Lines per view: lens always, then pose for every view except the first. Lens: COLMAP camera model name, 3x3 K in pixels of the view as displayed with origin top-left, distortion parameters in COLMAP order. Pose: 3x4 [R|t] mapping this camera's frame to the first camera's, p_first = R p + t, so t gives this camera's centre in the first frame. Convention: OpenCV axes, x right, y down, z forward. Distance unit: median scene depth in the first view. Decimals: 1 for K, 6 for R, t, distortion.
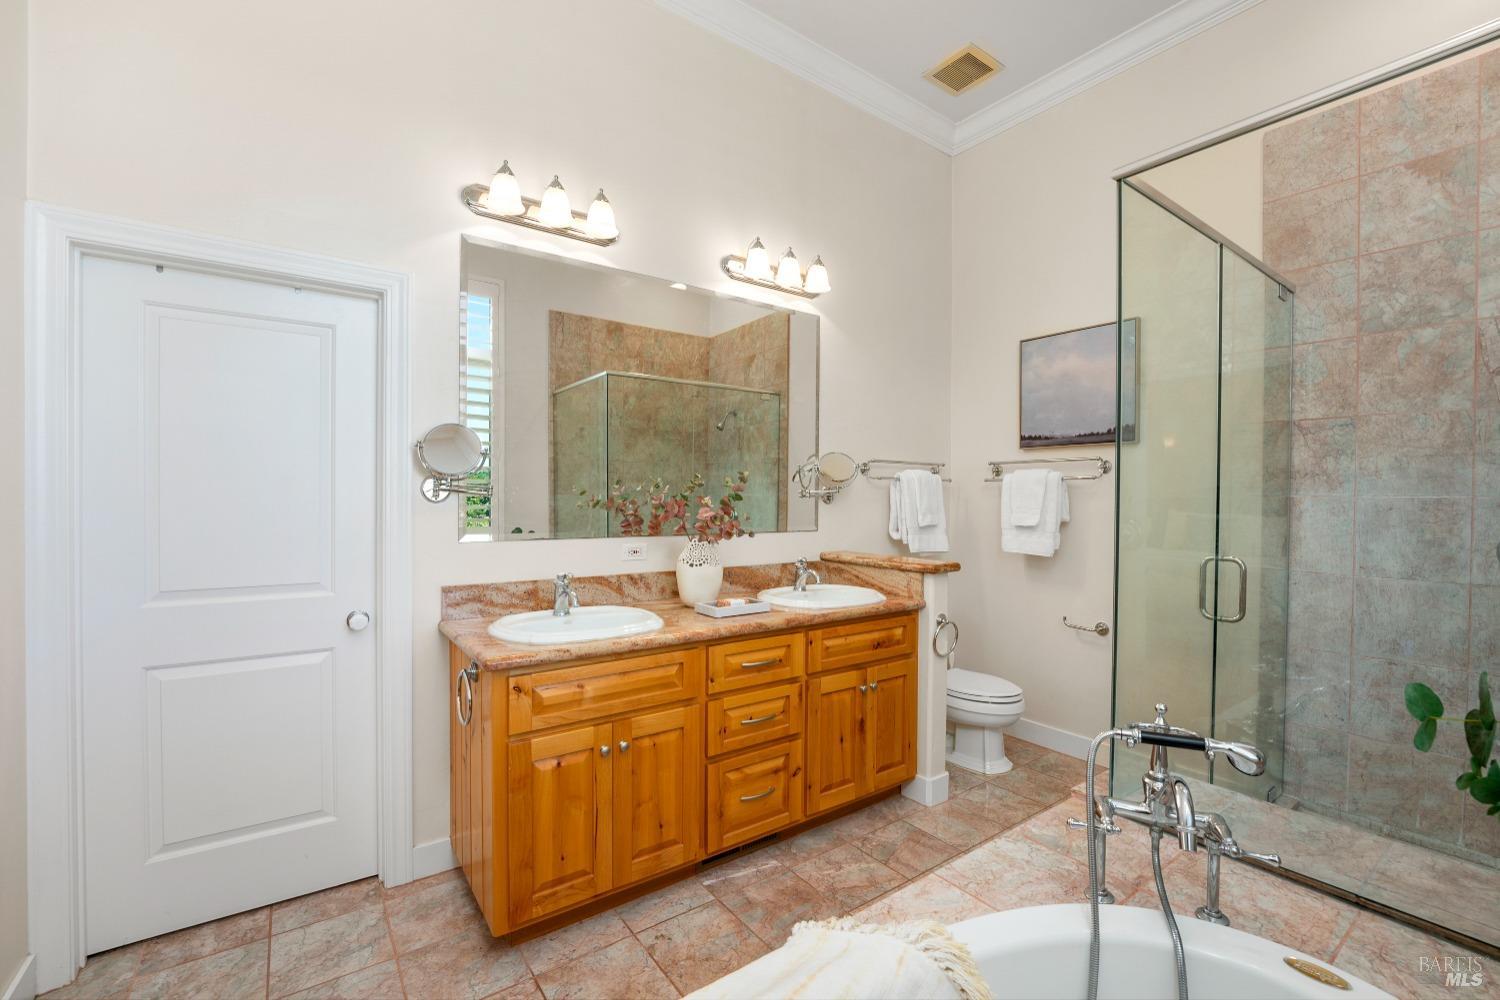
lens RADIAL K [[631.8, 0, 741.5], [0, 631.8, 501.6], [0, 0, 1]] dist [-0.021048, 0.000248]
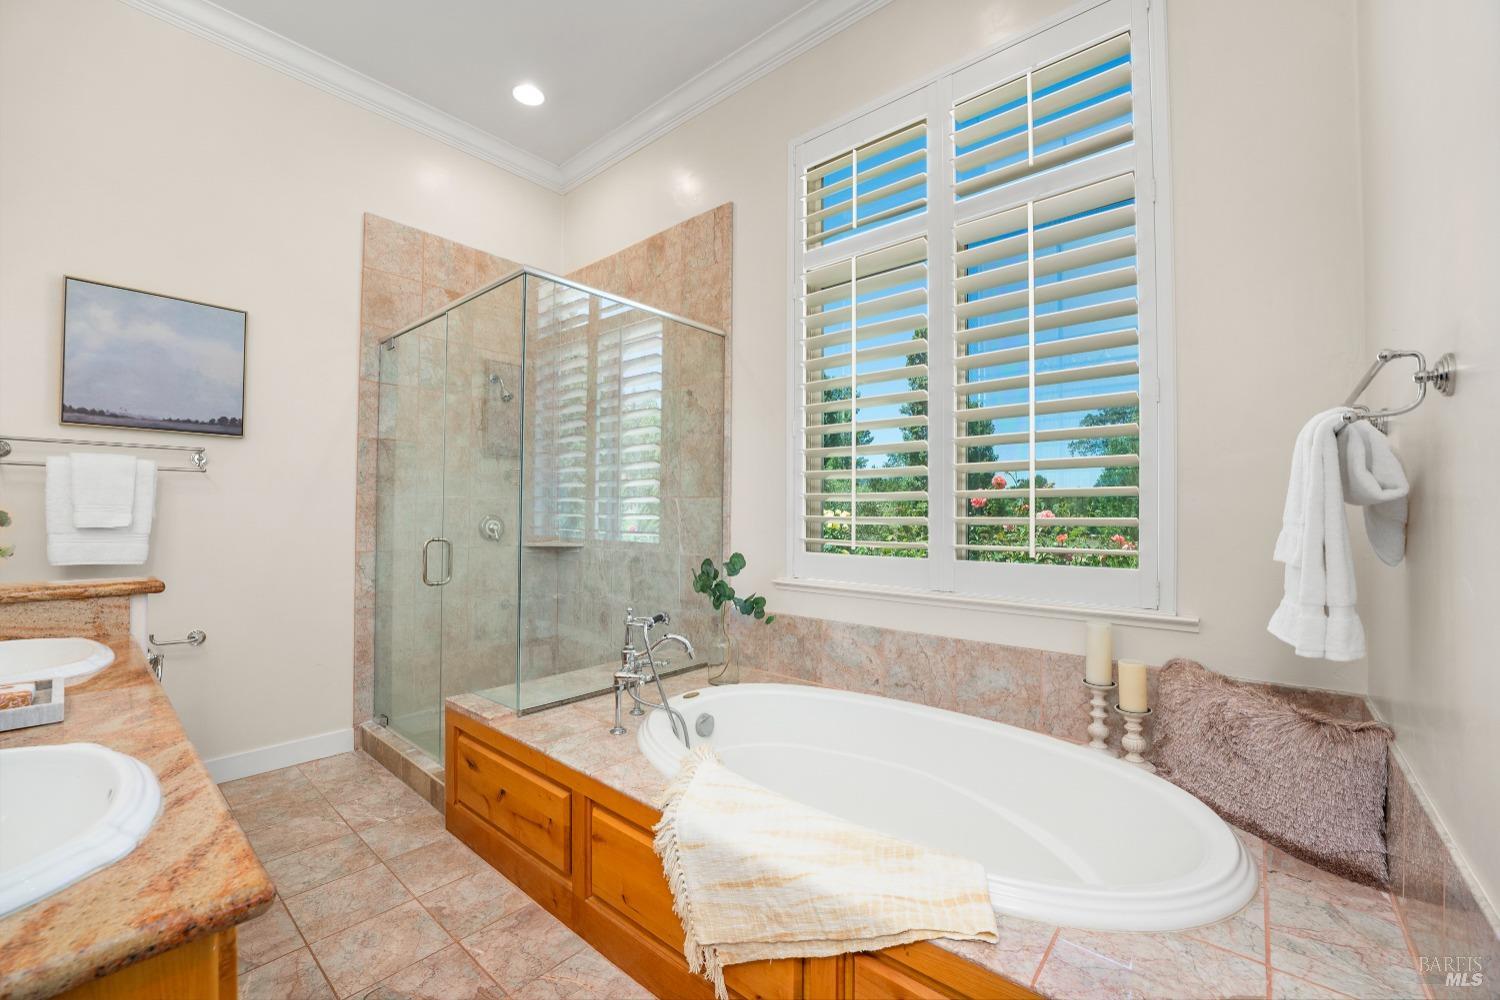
lens RADIAL K [[604.4, 0, 740.5], [0, 604.4, 508.4], [0, 0, 1]] dist [-0.022309, 0.001452]
pose [[-0.239219, -0.000225, 0.970966, -0.469346], [0.000118, 1.000000, 0.000261, 0.016760], [-0.970966, 0.000177, -0.239219, 0.469010]]
